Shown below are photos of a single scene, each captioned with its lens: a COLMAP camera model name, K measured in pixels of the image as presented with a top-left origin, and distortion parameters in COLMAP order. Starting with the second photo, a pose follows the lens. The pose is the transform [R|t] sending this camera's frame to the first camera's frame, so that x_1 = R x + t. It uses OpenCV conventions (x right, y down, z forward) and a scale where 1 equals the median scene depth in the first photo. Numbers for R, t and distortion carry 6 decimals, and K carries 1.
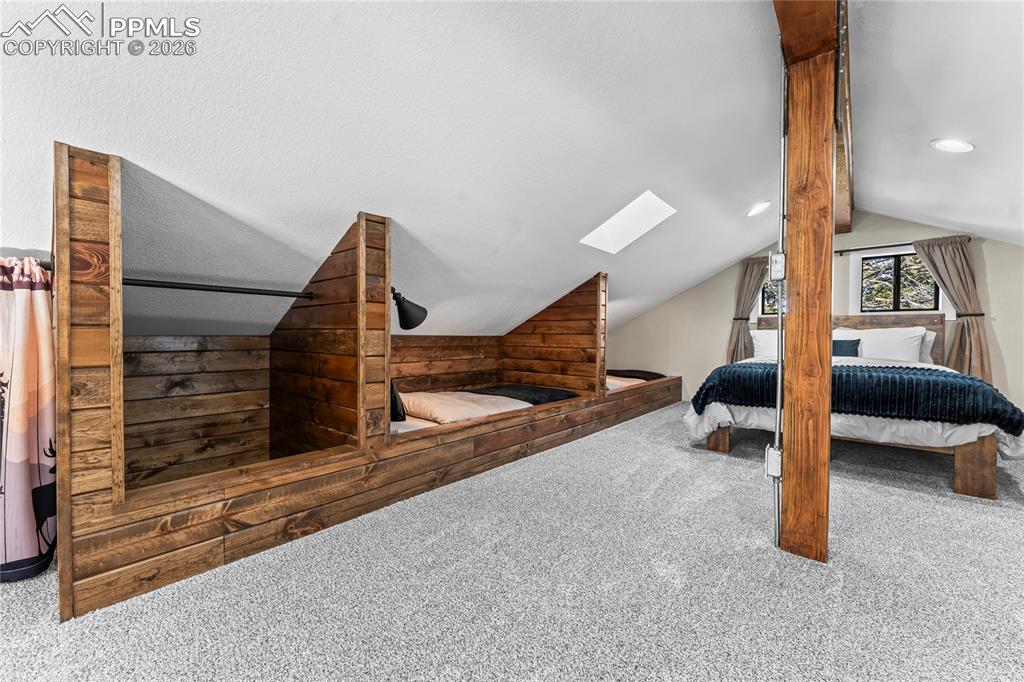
lens RADIAL K [[417.7, 0, 492.0], [0, 417.7, 337.0], [0, 0, 1]] dist [-0.000574, -0.000566]
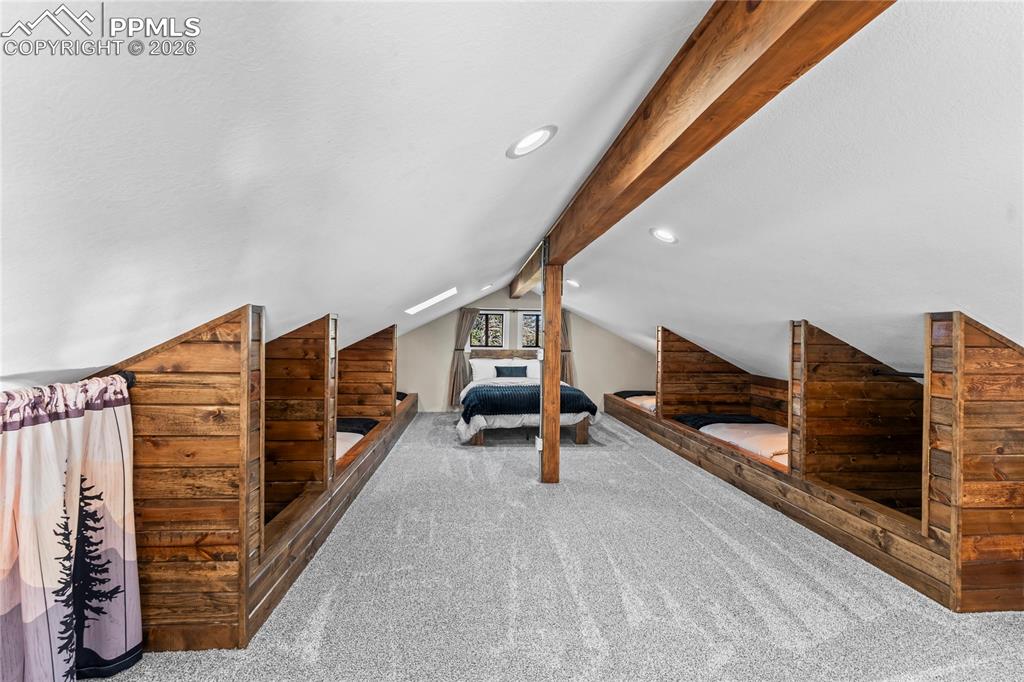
lens RADIAL K [[429.5, 0, 512.0], [0, 429.5, 341.7], [0, 0, 1]] dist [-0.000998, 0.000107]
pose [[0.697500, -0.003548, 0.716576, -0.559707], [0.000916, 0.999991, 0.004060, -0.133473], [-0.716585, -0.002175, 0.697497, -0.248888]]
